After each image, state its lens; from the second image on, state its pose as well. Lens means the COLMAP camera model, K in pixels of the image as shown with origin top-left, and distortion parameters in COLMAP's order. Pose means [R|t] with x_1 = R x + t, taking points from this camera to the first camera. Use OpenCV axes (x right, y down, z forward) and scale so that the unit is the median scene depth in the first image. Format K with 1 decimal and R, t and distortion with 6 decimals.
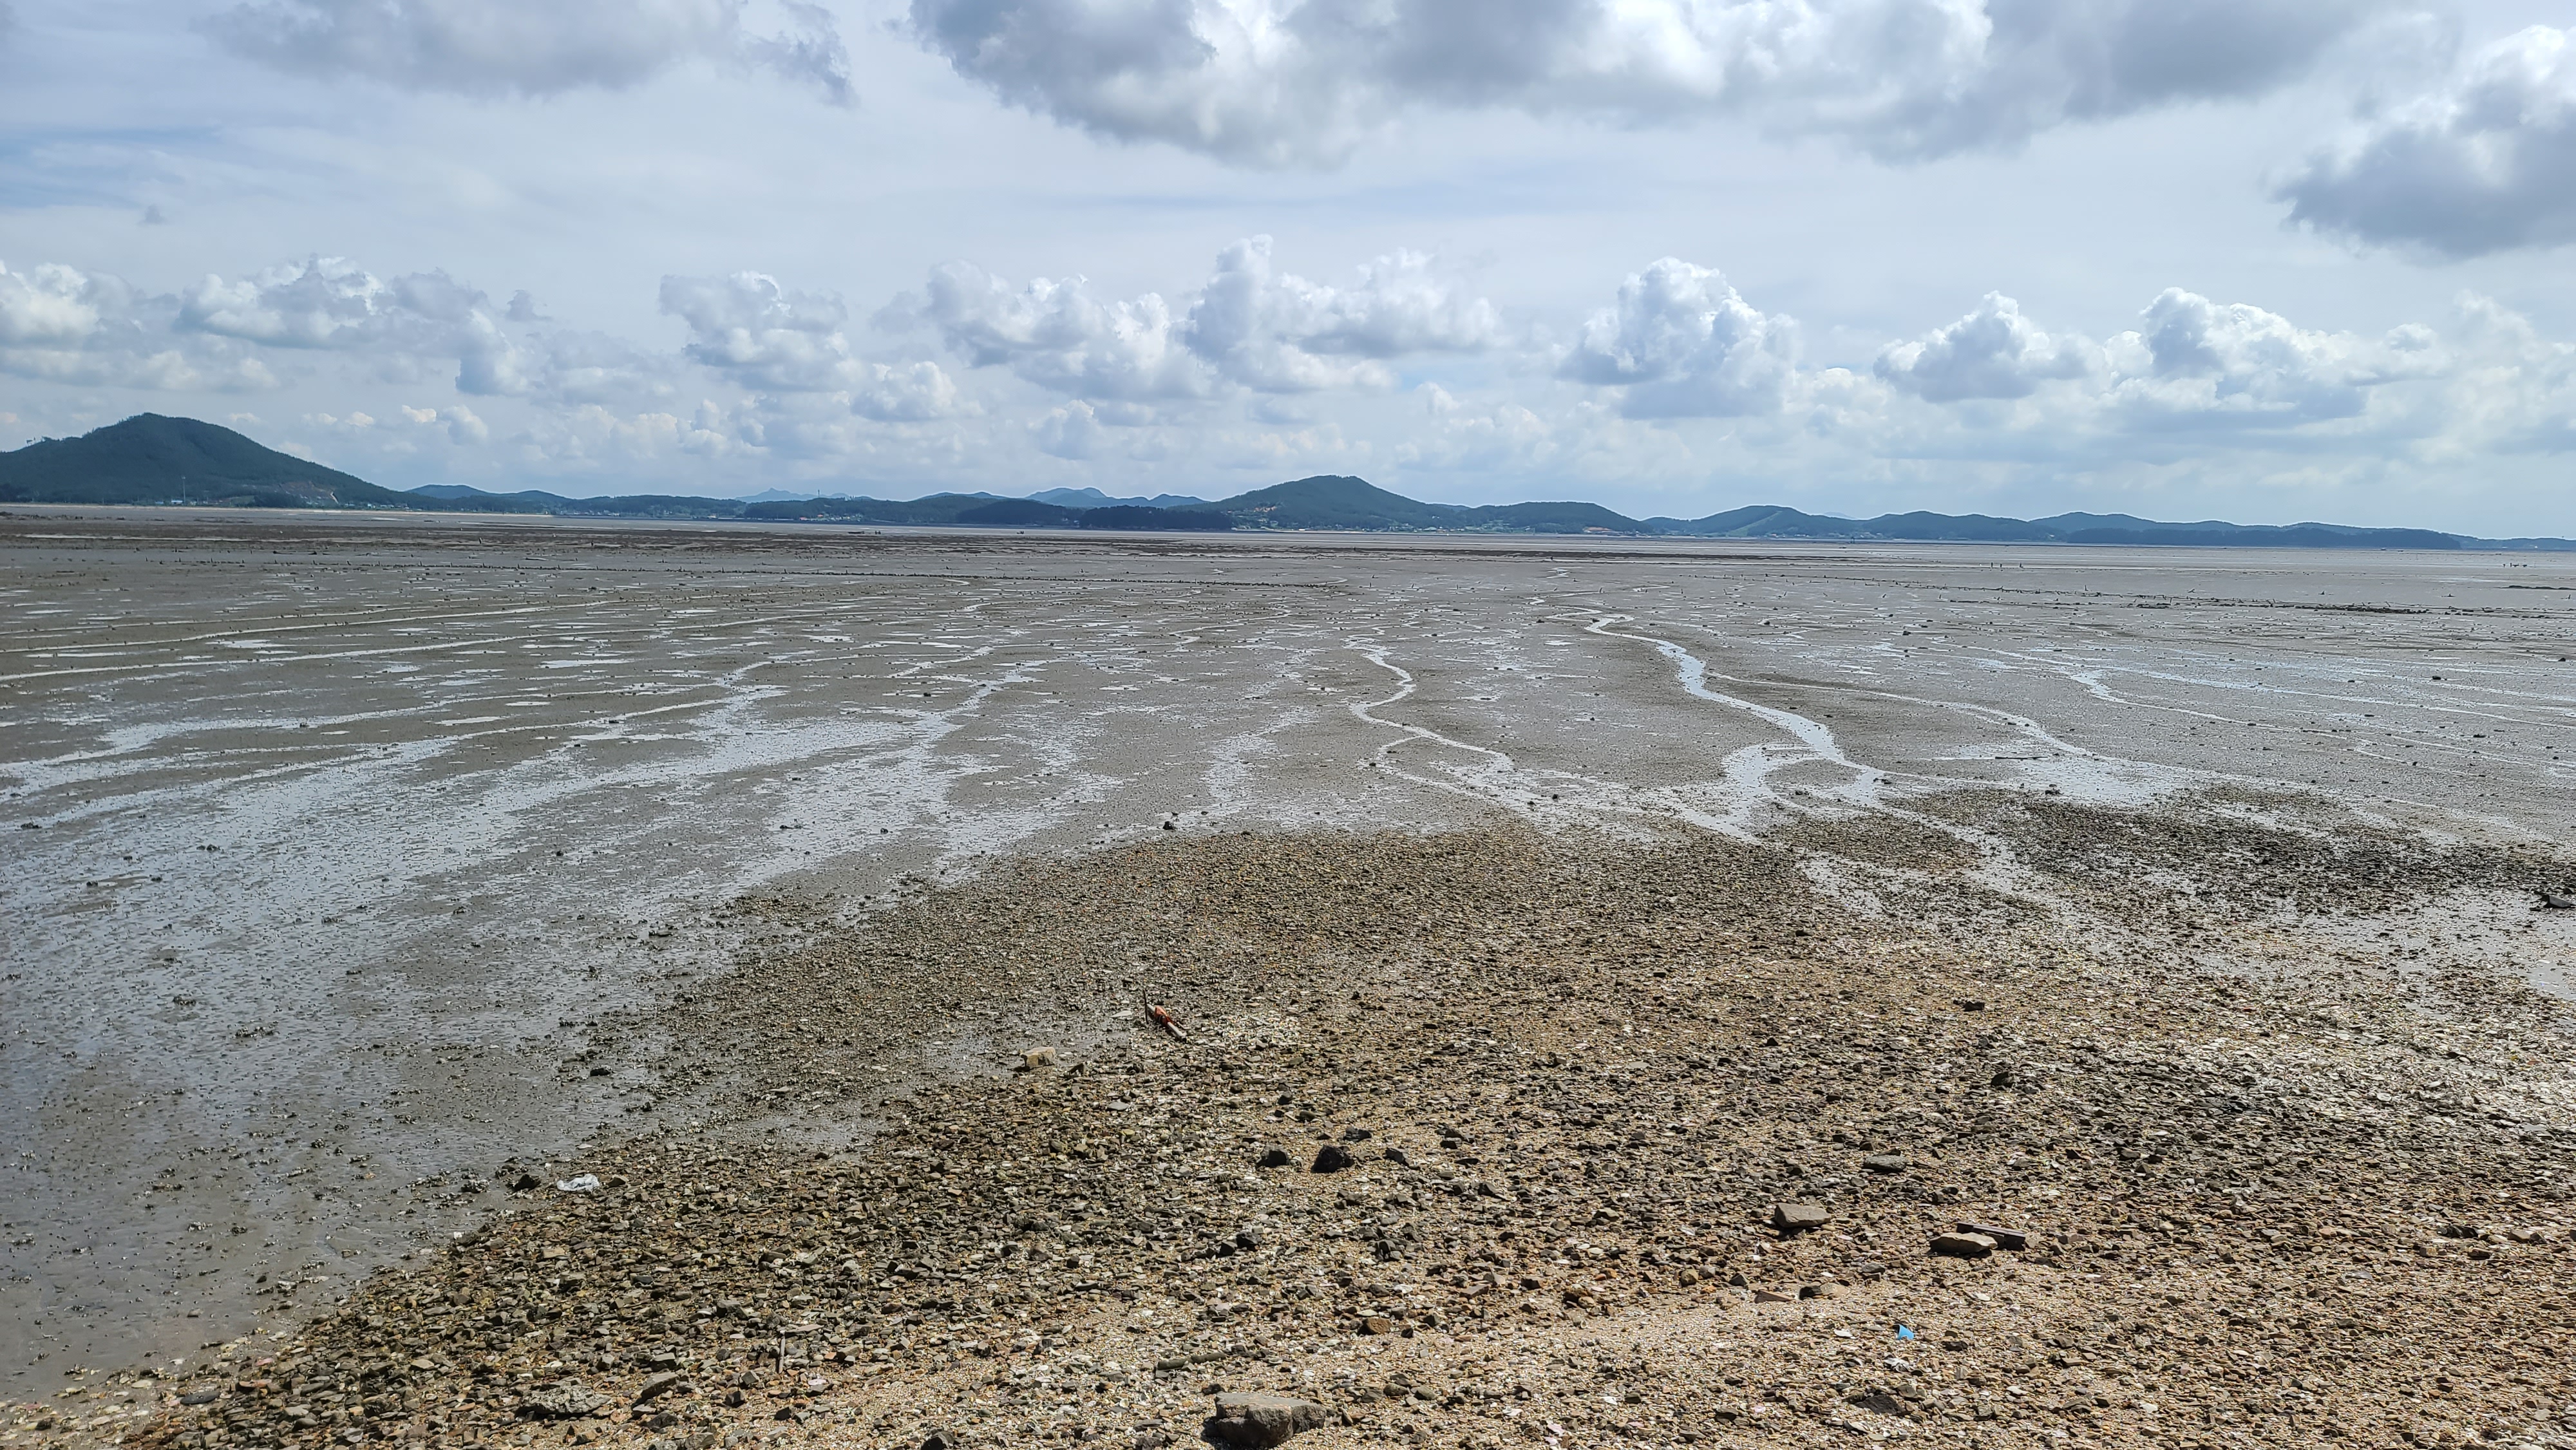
lens RADIAL K [[1885.1, 0, 1303.7], [0, 1885.1, 659.6], [0, 0, 1]] dist [0.078249, -0.060785]
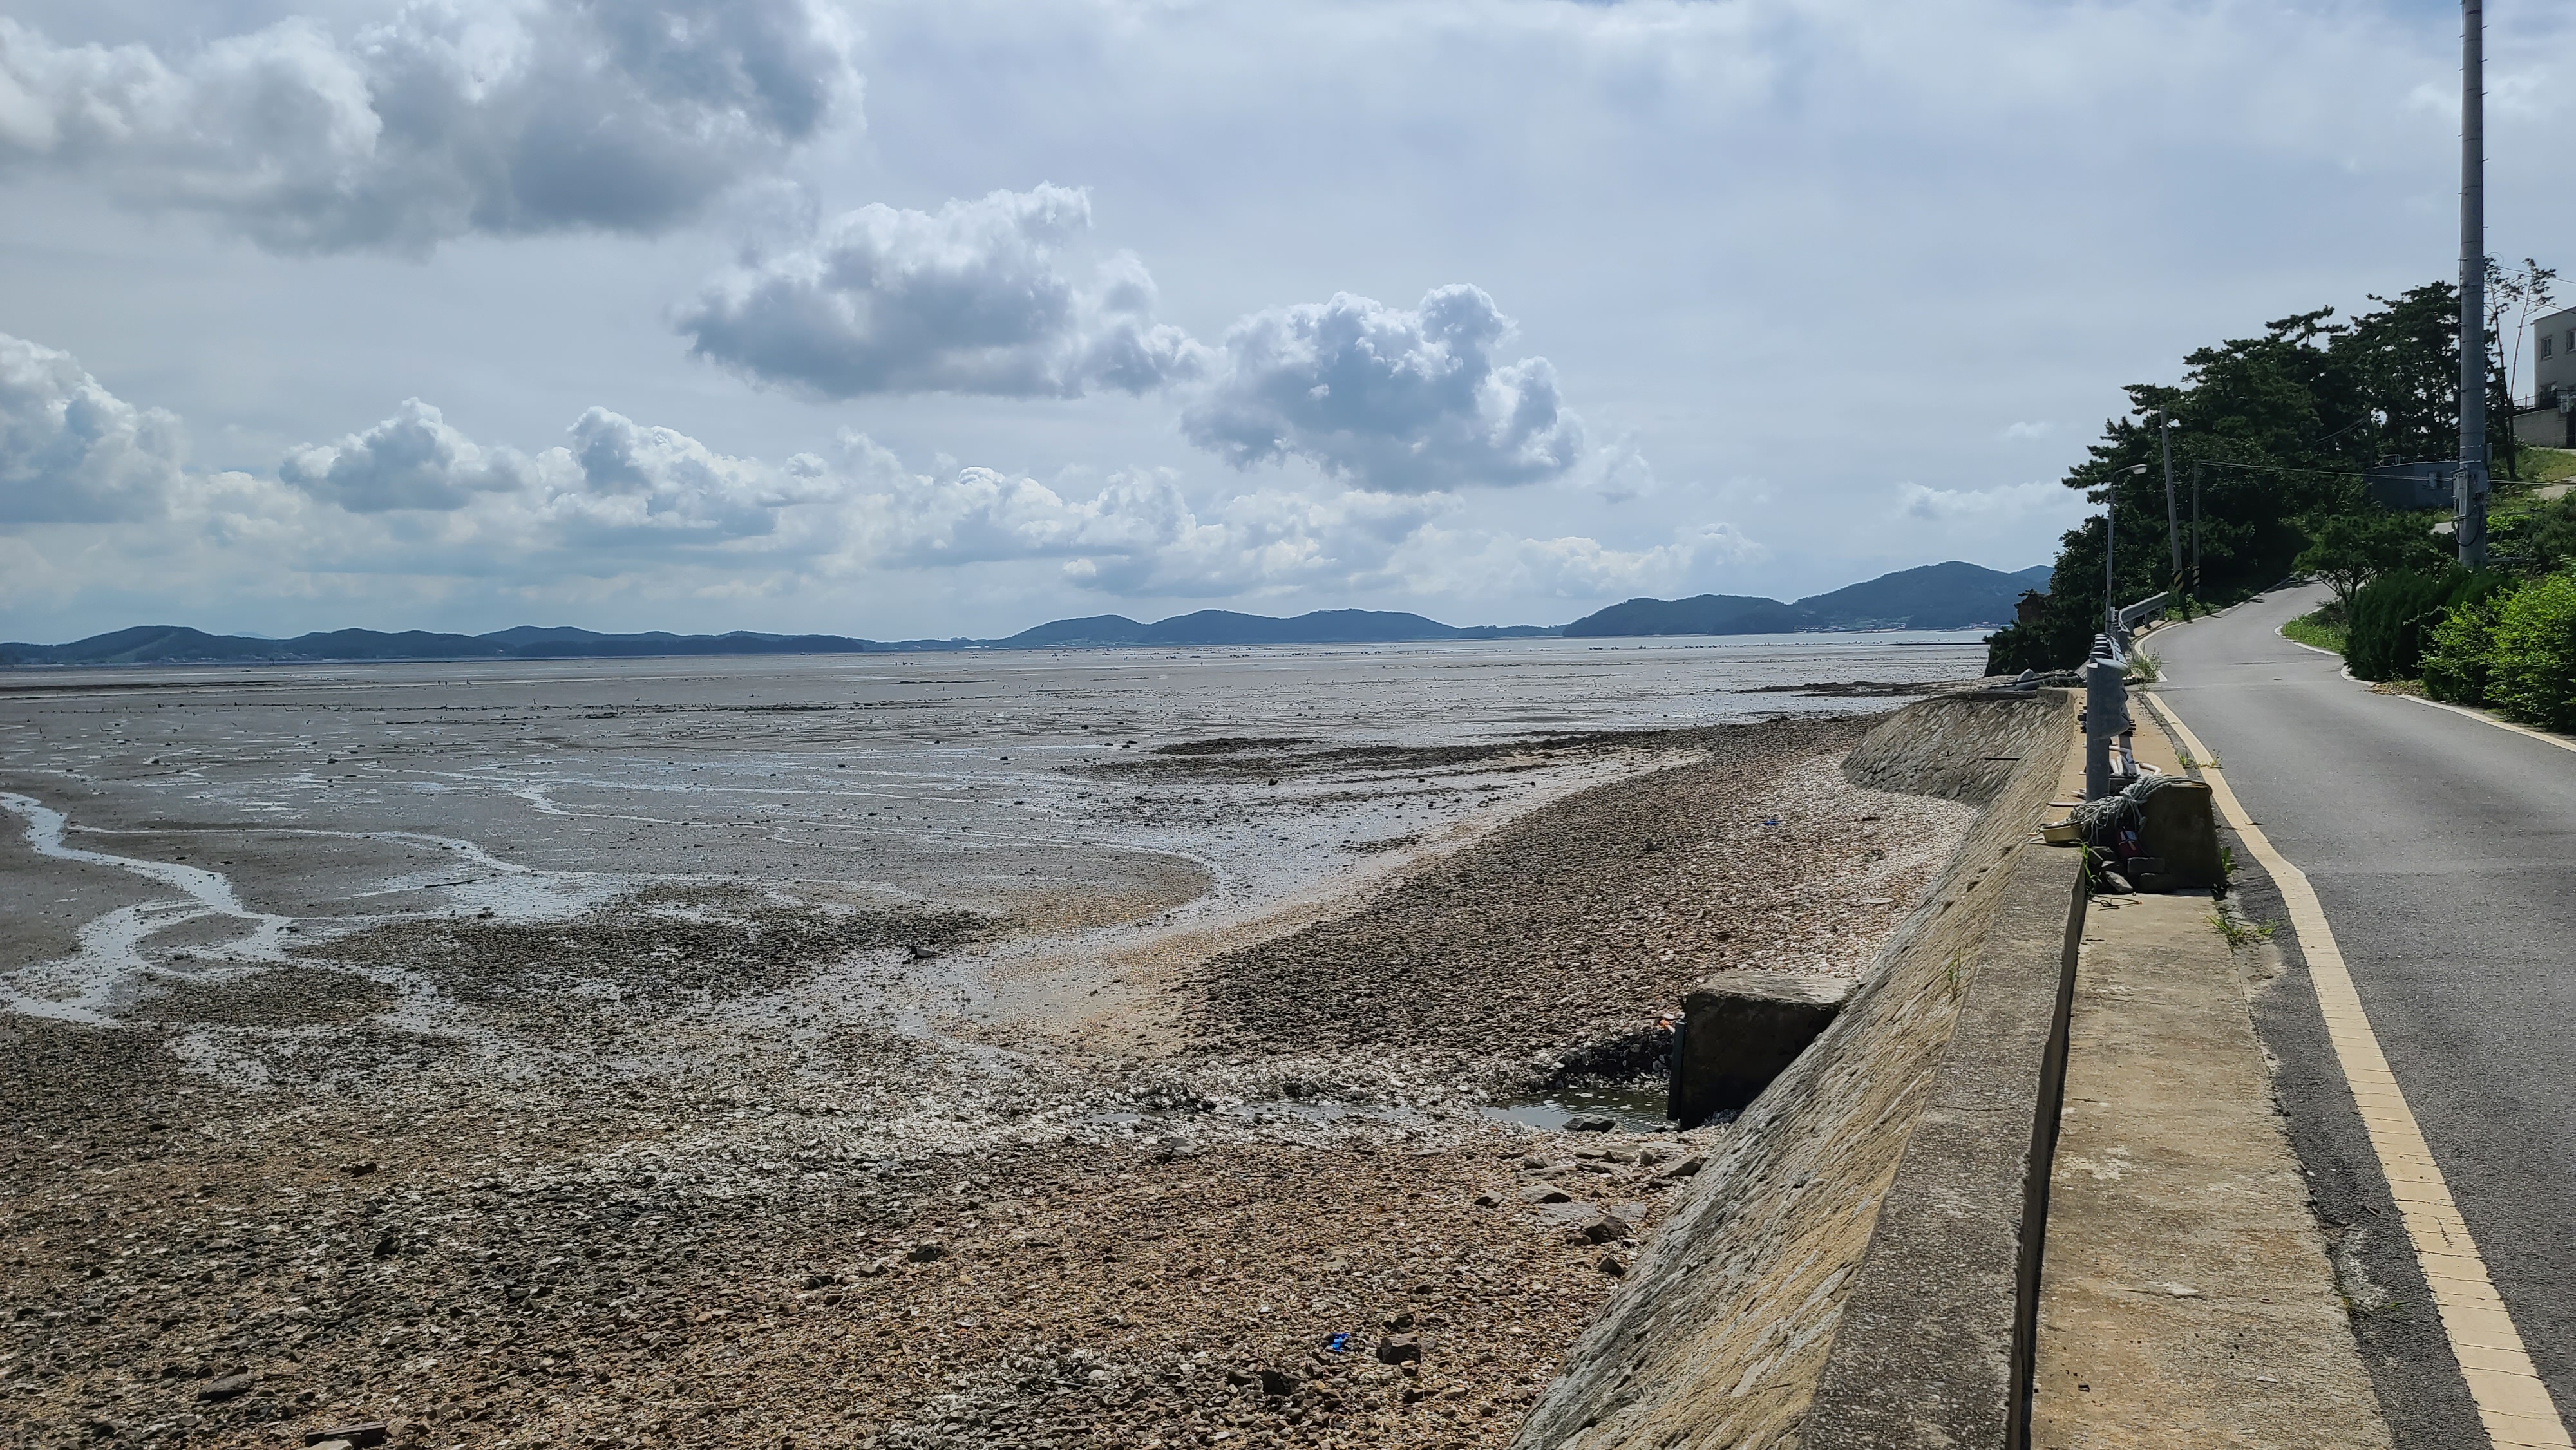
lens RADIAL K [[1885.1, 0, 1317.4], [0, 1885.1, 670.8], [0, 0, 1]] dist [0.078249, -0.060785]
pose [[0.717833, -0.041630, 0.694969, 0.020048], [0.079067, 0.996627, -0.021969, 0.000607], [-0.691711, 0.070719, 0.718704, 0.005266]]
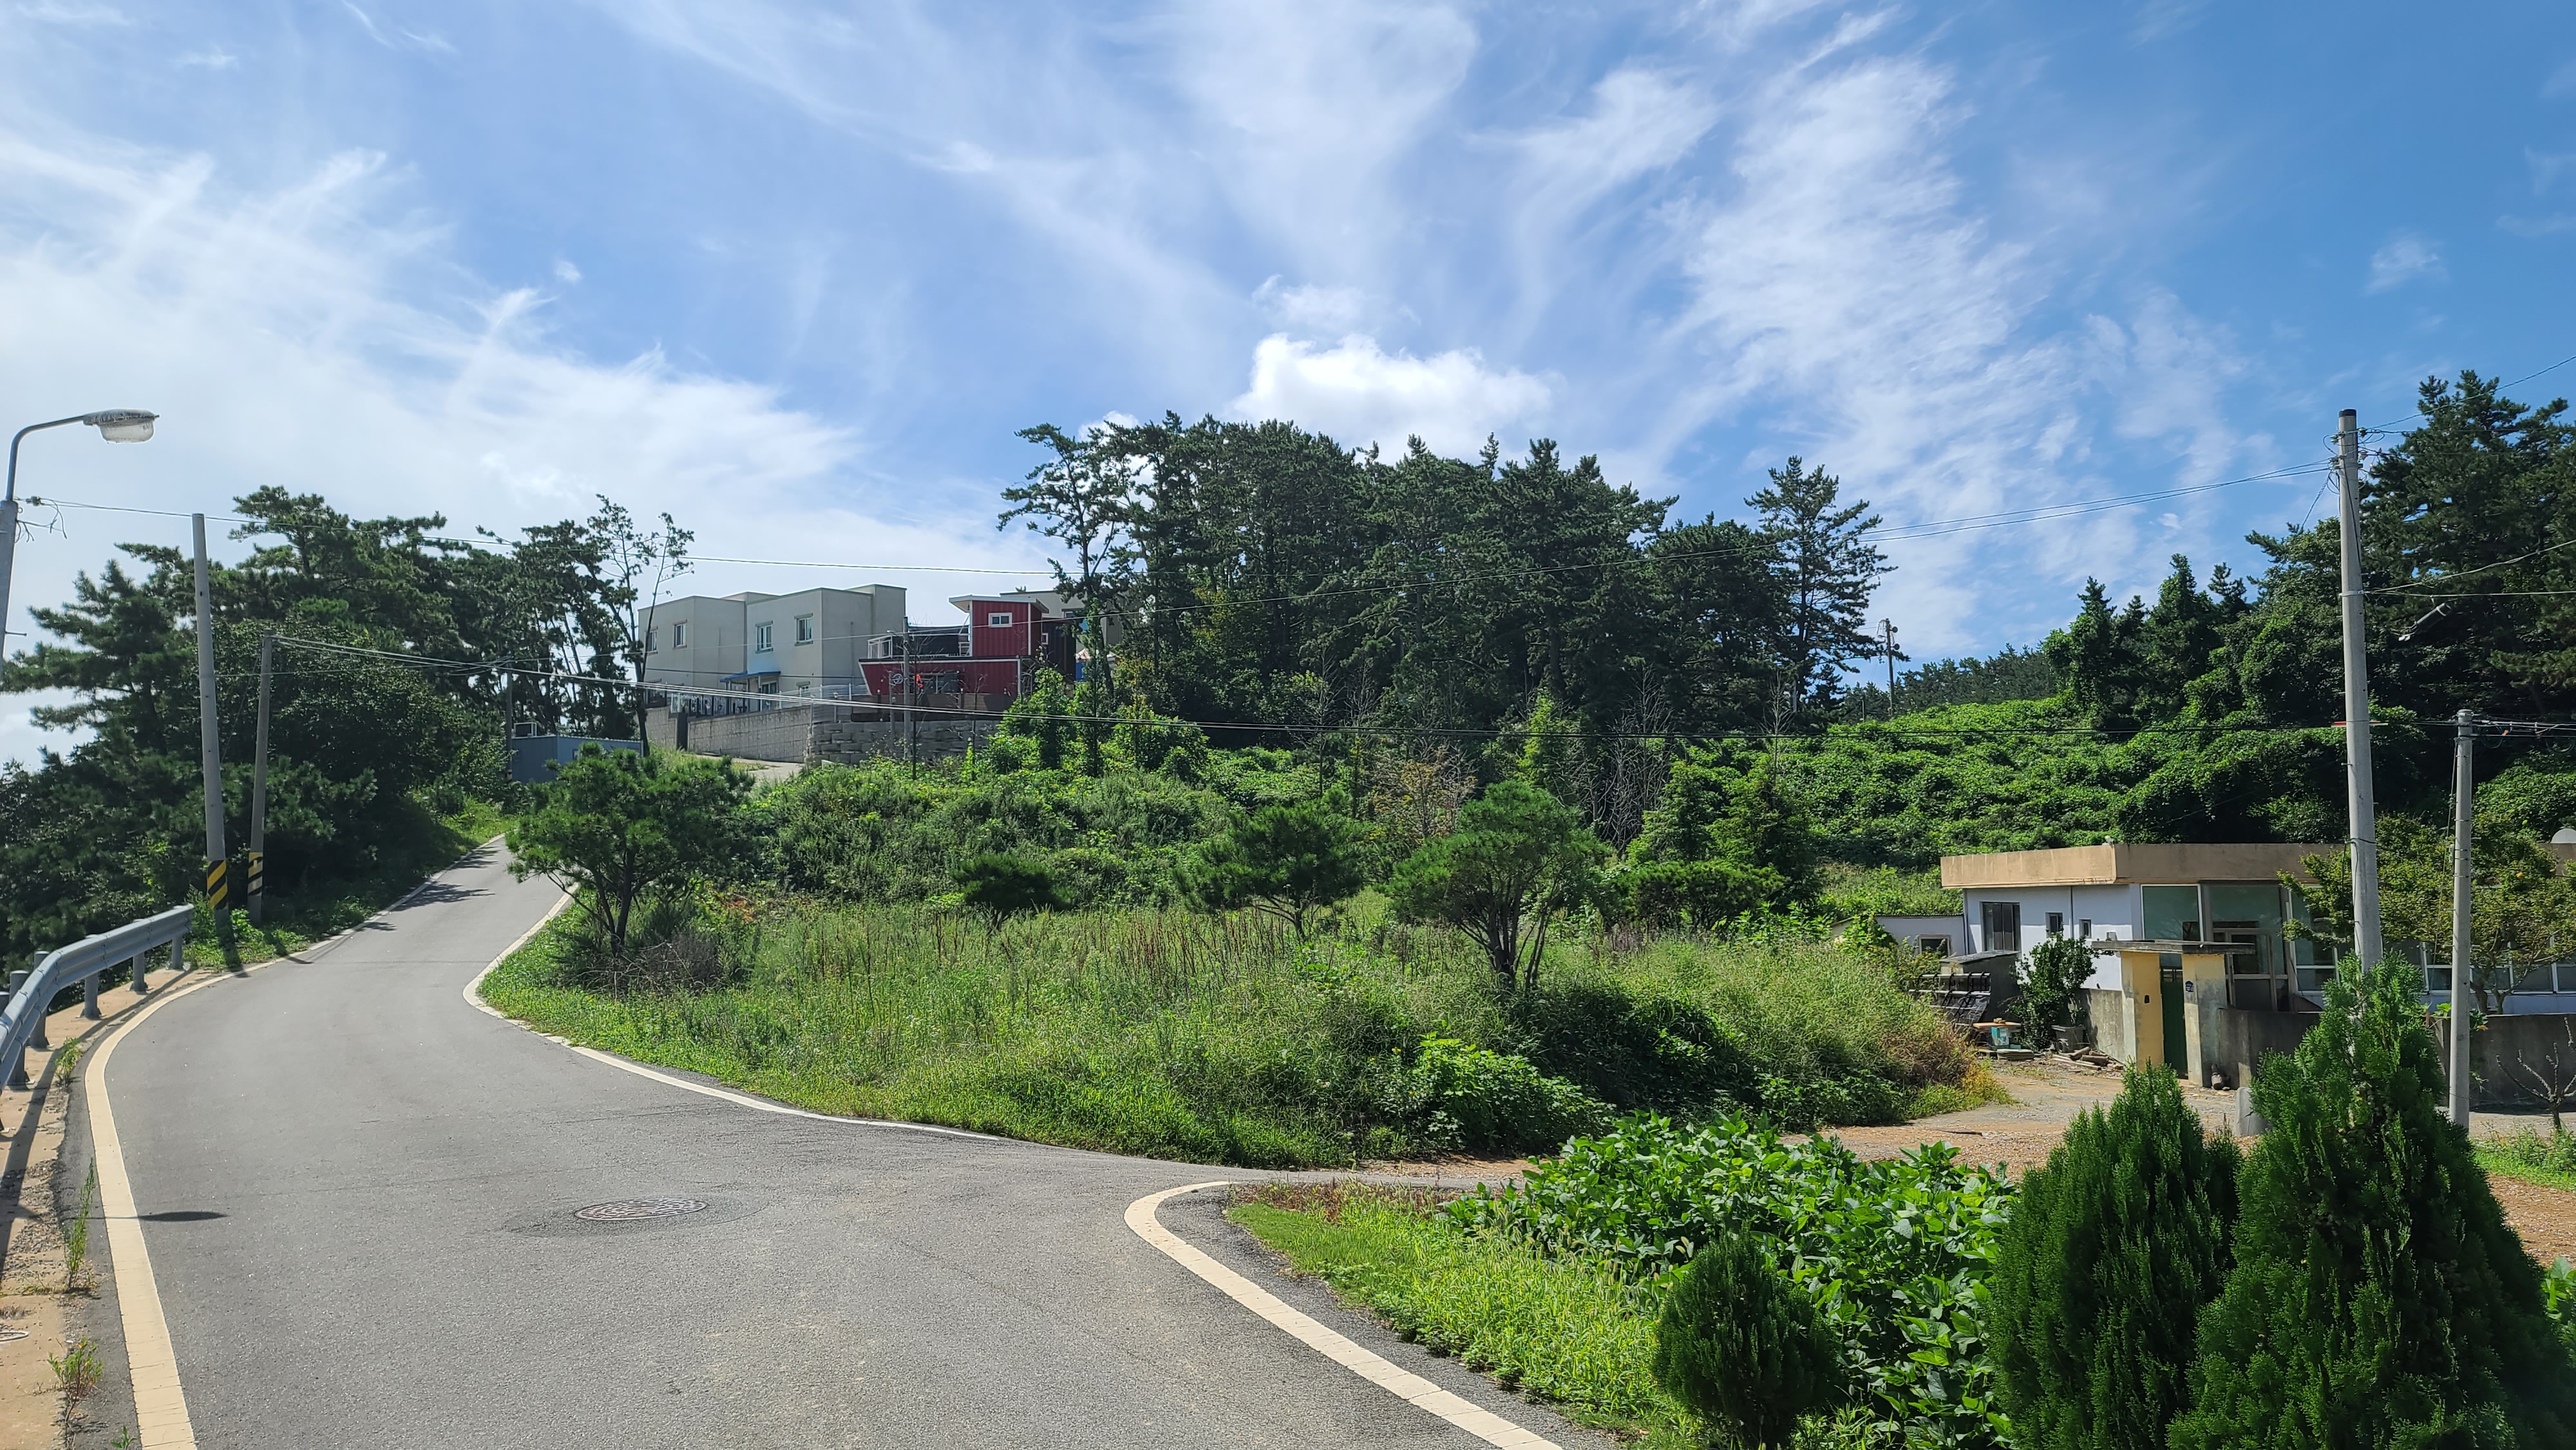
lens RADIAL K [[1885.1, 0, 1303.5], [0, 1885.1, 743.1], [0, 0, 1]] dist [0.078249, -0.060785]
pose [[-0.146292, 0.081907, 0.985845, 0.122993], [0.080204, 0.994268, -0.070705, -0.001912], [-0.985985, 0.068725, -0.152022, 0.047356]]
